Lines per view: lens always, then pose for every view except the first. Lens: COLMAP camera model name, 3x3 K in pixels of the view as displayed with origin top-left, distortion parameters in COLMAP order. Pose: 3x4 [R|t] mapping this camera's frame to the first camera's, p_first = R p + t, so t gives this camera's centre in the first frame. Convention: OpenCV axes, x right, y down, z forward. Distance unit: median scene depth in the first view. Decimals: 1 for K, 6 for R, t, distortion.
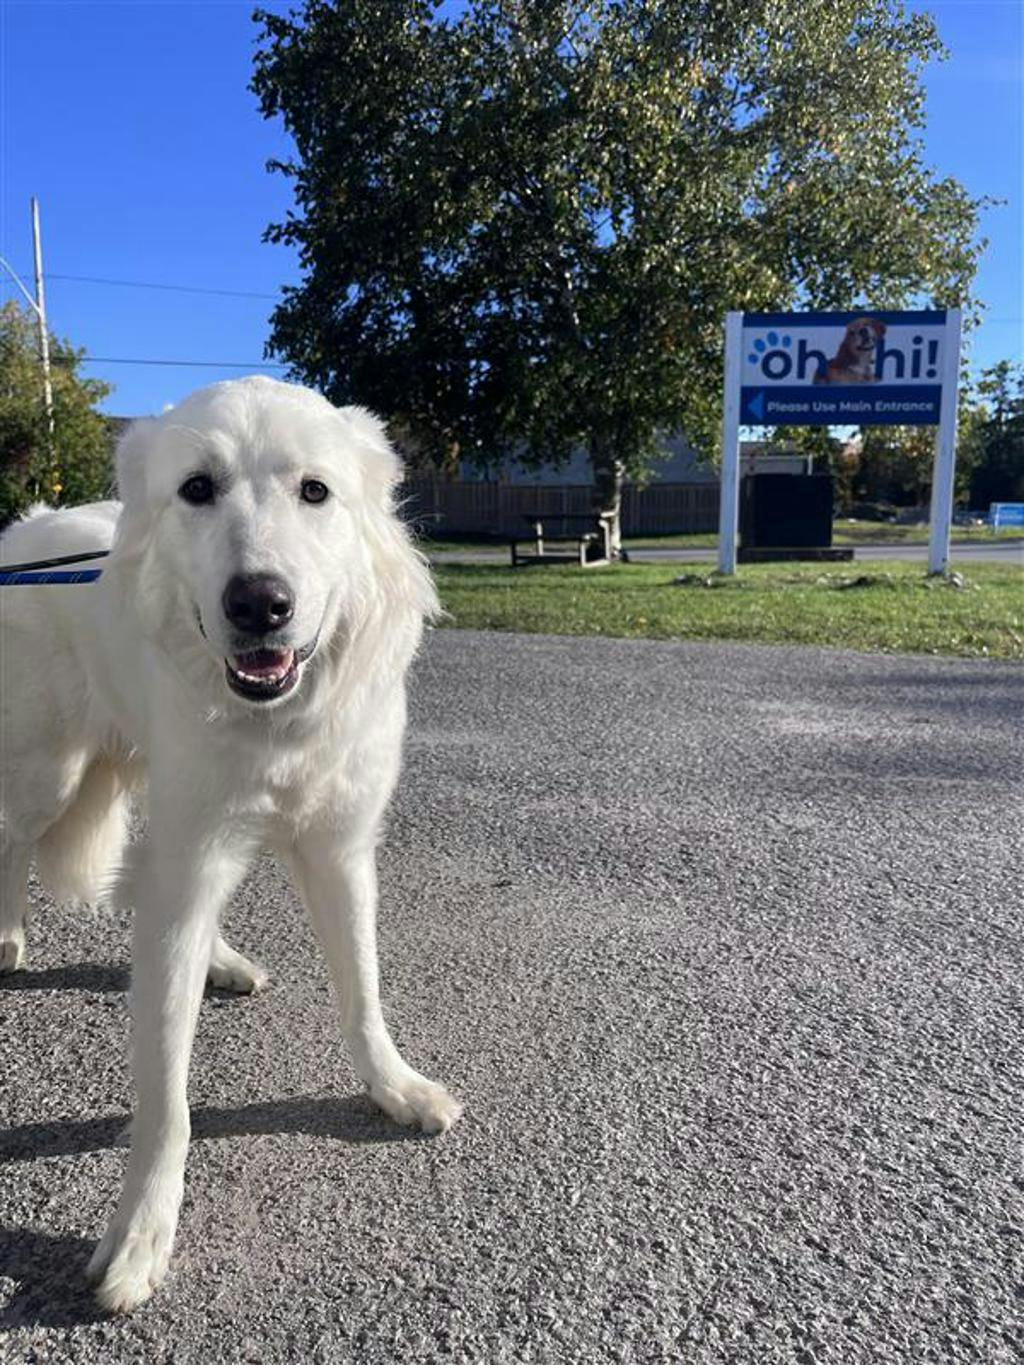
lens RADIAL K [[1017.2, 0, 518.1], [0, 1017.2, 679.3], [0, 0, 1]] dist [0.076688, -0.101708]
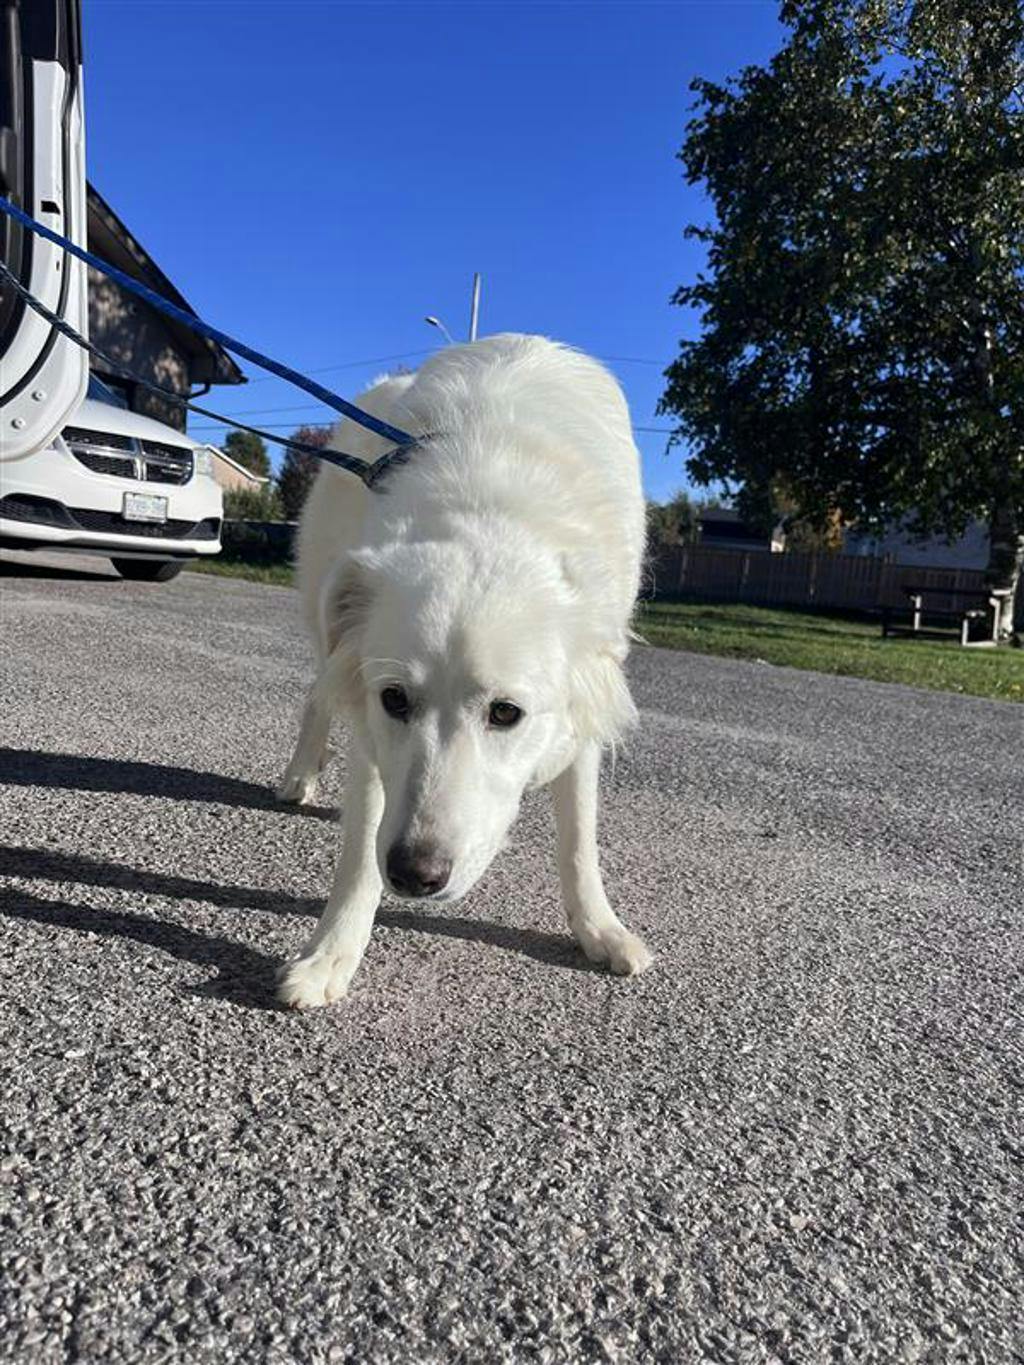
lens RADIAL K [[1017.2, 0, 518.1], [0, 1017.2, 679.3], [0, 0, 1]] dist [0.076688, -0.101708]
pose [[0.935739, 0.125491, -0.329612, 0.139275], [-0.140456, 0.989845, -0.021887, 0.237376], [0.323518, 0.066776, 0.943863, 0.020424]]
